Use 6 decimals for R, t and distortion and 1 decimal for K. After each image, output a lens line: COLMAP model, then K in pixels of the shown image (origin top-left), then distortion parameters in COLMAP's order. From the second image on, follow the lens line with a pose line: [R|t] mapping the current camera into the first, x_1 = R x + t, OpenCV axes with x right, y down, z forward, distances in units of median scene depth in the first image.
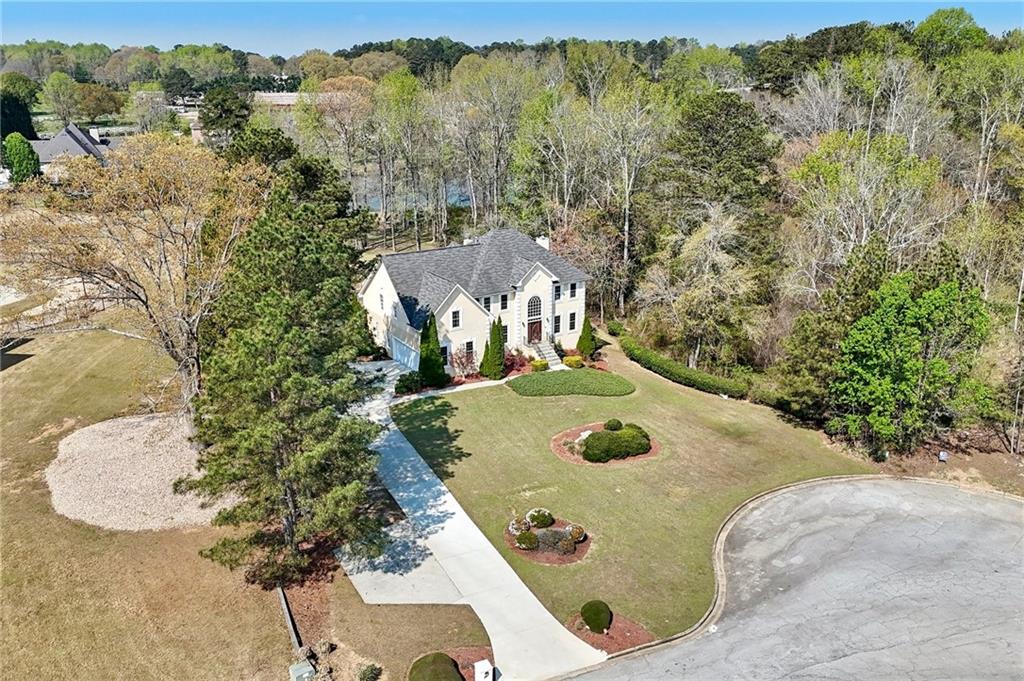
lens RADIAL K [[855.4, 0, 512.0], [0, 855.4, 340.5], [0, 0, 1]] dist [0.026567, -0.002855]
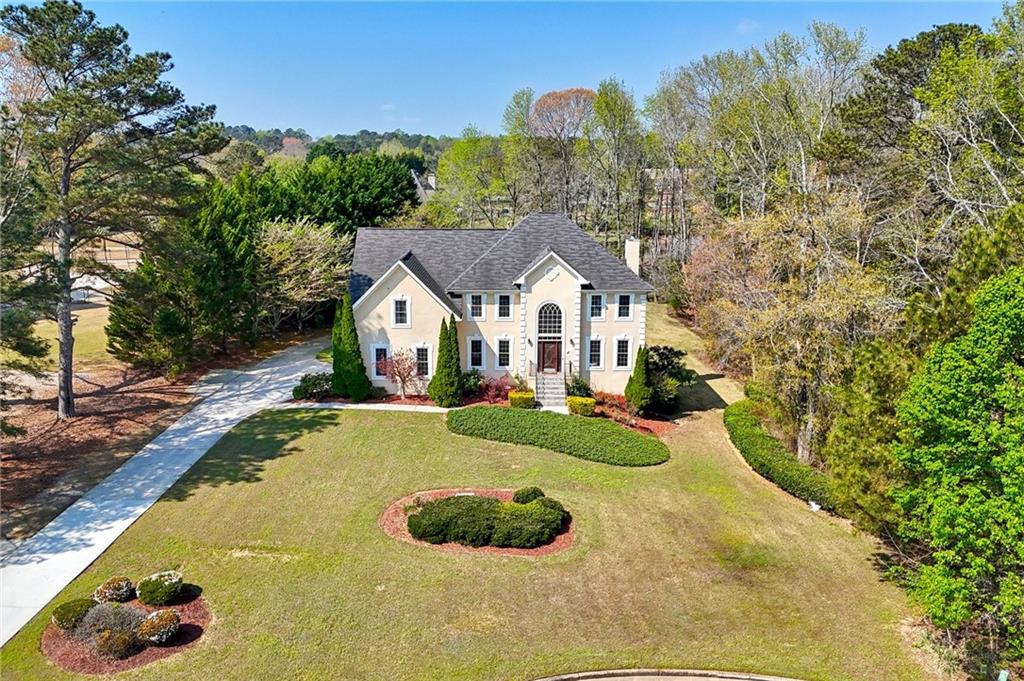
lens RADIAL K [[852.1, 0, 508.0], [0, 852.1, 339.9], [0, 0, 1]] dist [0.002569, 0.003316]
pose [[0.861495, 0.109545, -0.495809, 0.344743], [-0.166999, 0.983256, -0.072928, 0.032889], [0.479518, 0.145627, 0.865364, 0.407531]]
